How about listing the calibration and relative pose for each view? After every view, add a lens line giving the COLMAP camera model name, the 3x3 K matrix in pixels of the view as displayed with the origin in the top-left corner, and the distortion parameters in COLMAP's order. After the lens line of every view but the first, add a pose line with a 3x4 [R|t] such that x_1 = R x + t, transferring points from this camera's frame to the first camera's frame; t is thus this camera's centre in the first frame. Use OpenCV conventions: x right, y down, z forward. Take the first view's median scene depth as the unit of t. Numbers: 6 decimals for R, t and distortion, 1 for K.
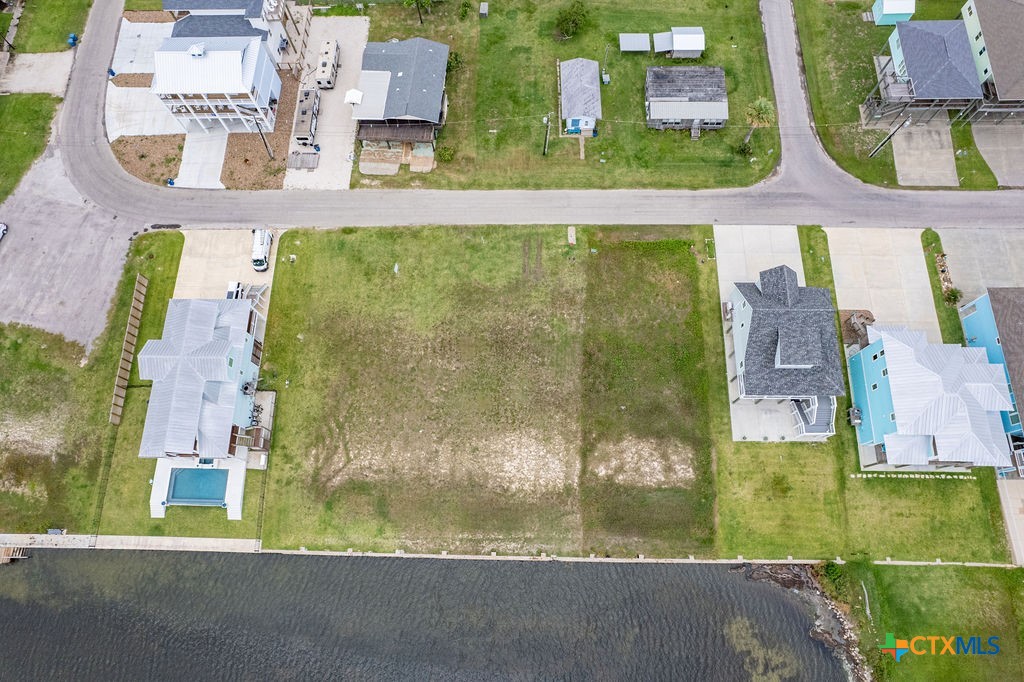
lens RADIAL K [[694.7, 0, 512.0], [0, 694.7, 341.0], [0, 0, 1]] dist [-0.083437, 0.075600]
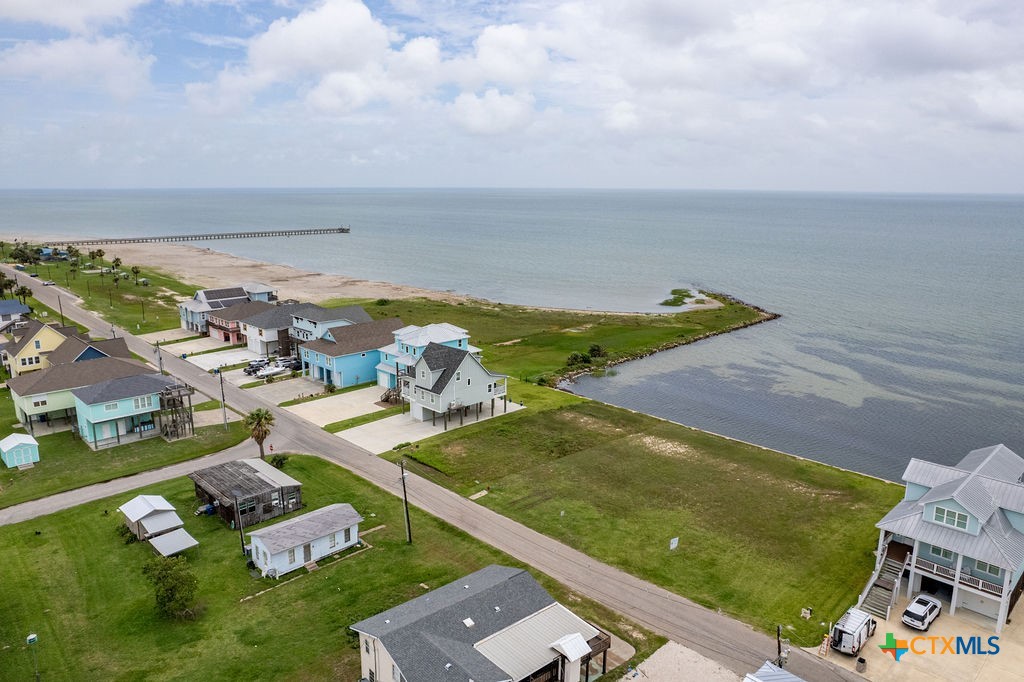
lens RADIAL K [[707.3, 0, 512.0], [0, 707.3, 341.0], [0, 0, 1]] dist [-0.029703, -0.004139]
pose [[-0.714688, -0.119164, 0.689218, -0.530786], [0.666801, 0.181436, 0.722812, -0.798417], [-0.211182, 0.976156, -0.050211, 0.838017]]
